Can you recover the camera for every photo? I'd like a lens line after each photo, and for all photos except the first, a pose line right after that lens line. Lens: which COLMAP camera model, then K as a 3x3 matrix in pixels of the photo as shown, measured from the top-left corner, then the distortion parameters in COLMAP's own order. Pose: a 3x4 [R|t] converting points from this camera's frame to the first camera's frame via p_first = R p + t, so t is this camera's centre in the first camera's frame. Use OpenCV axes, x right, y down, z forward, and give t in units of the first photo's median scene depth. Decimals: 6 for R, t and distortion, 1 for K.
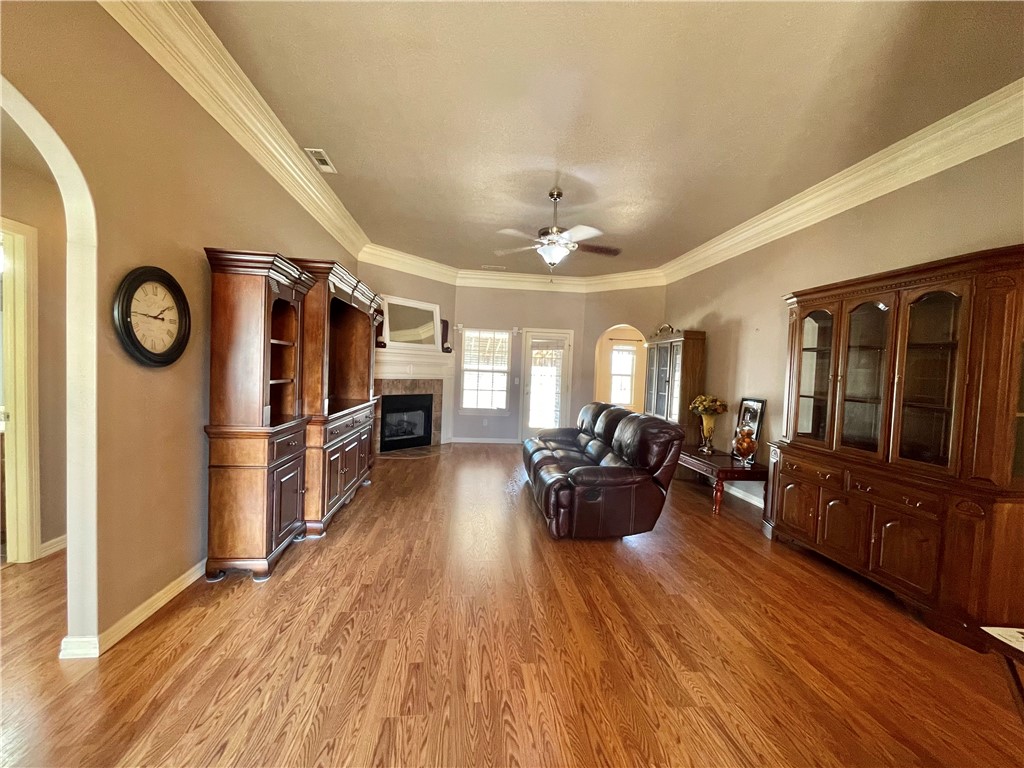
lens RADIAL K [[416.7, 0, 510.4], [0, 416.7, 385.5], [0, 0, 1]] dist [0.000245, 0.000242]
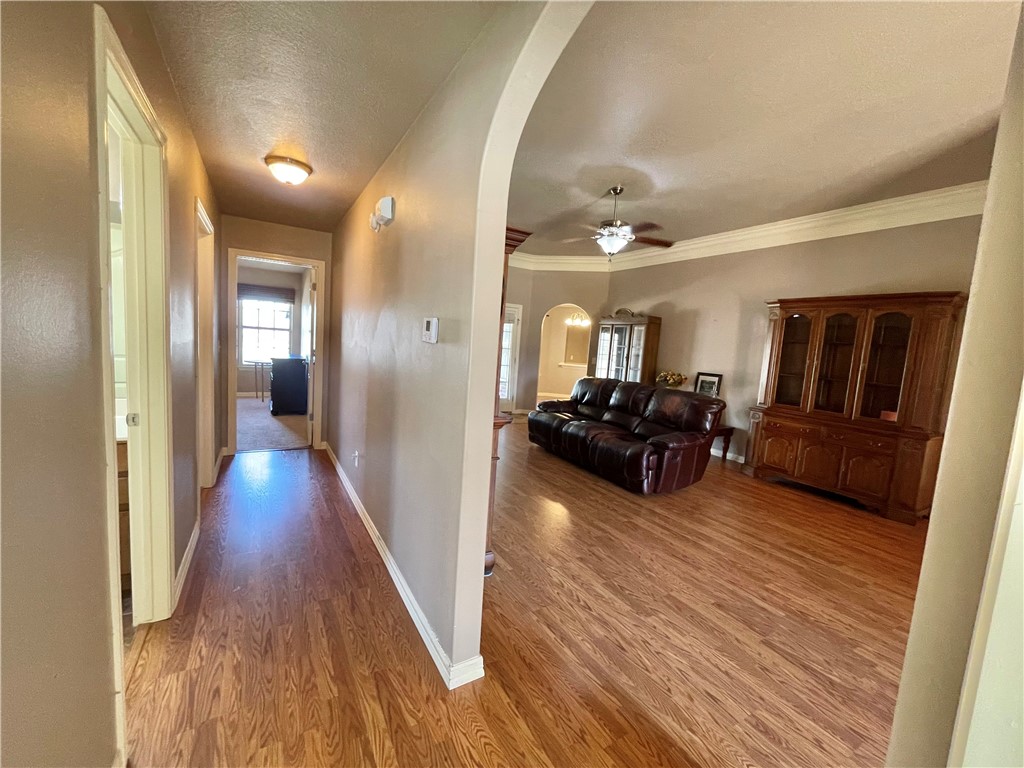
lens RADIAL K [[416.7, 0, 508.3], [0, 416.7, 384.1], [0, 0, 1]] dist [0.000245, 0.000242]
pose [[0.910492, -0.017148, 0.413171, -0.841714], [-0.017362, 0.996674, 0.079625, -0.045753], [-0.413162, -0.079672, 0.907166, 0.119723]]
